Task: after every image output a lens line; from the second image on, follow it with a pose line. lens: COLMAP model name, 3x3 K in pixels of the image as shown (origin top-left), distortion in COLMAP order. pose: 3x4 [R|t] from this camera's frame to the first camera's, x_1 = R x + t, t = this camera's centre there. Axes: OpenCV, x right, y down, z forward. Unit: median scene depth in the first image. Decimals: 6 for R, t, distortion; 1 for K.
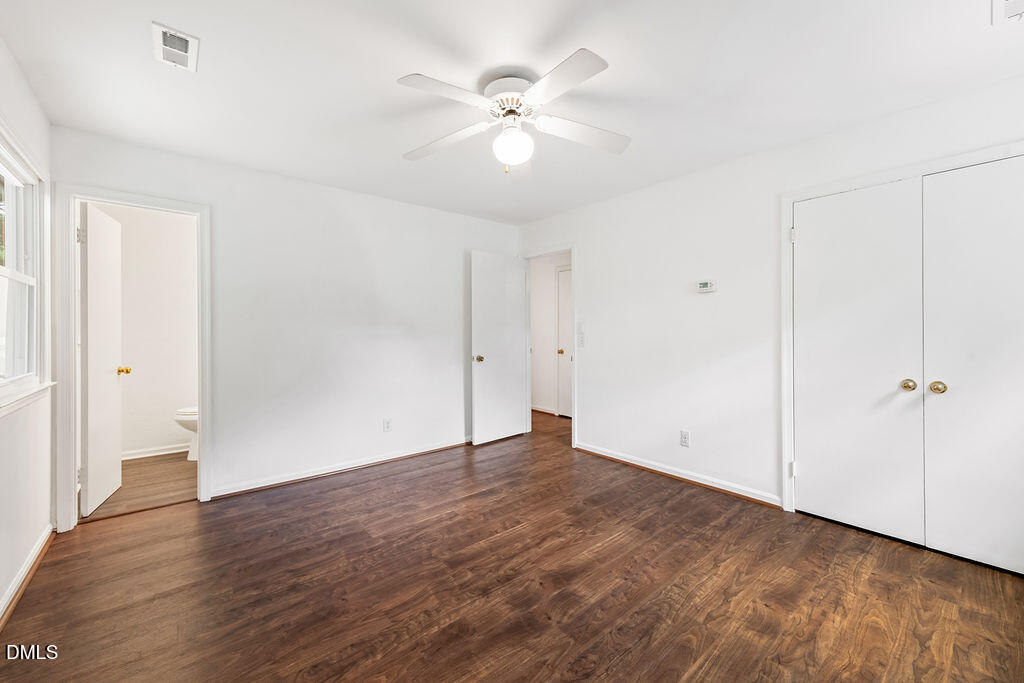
lens RADIAL K [[407.9, 0, 511.5], [0, 407.9, 333.3], [0, 0, 1]] dist [-0.000918, 0.000070]
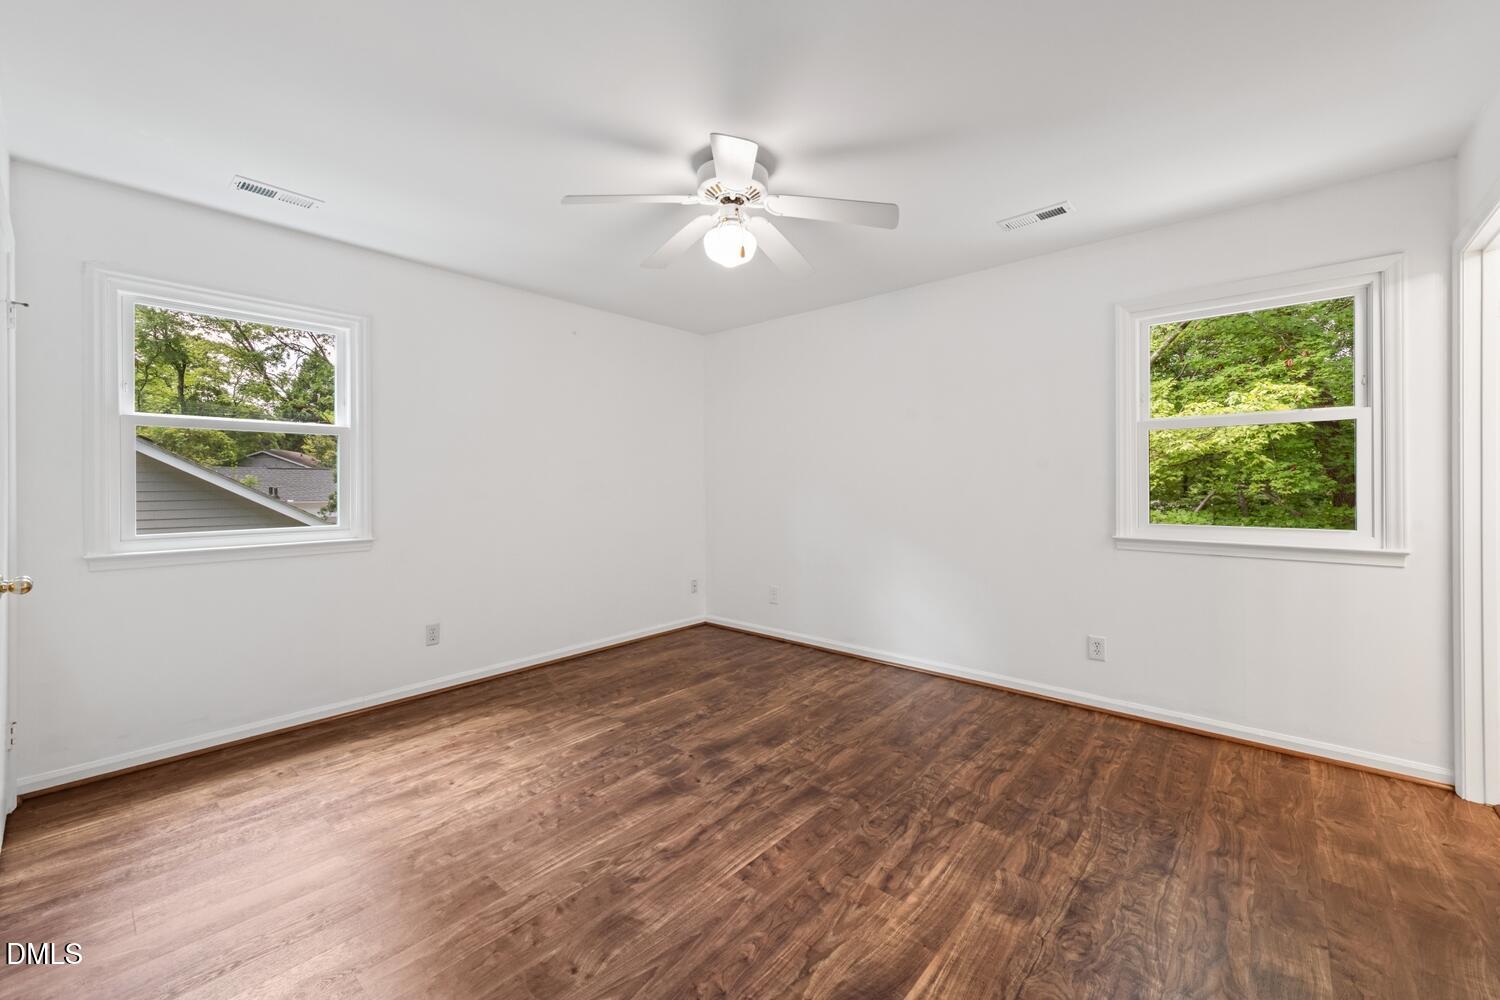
lens RADIAL K [[597.5, 0, 750.8], [0, 597.5, 487.1], [0, 0, 1]] dist [-0.000918, 0.000070]
pose [[-0.987959, 0.009086, -0.154448, 0.132719], [0.007175, 0.999891, 0.012927, -0.008518], [0.154548, 0.011663, -0.987916, 1.964565]]
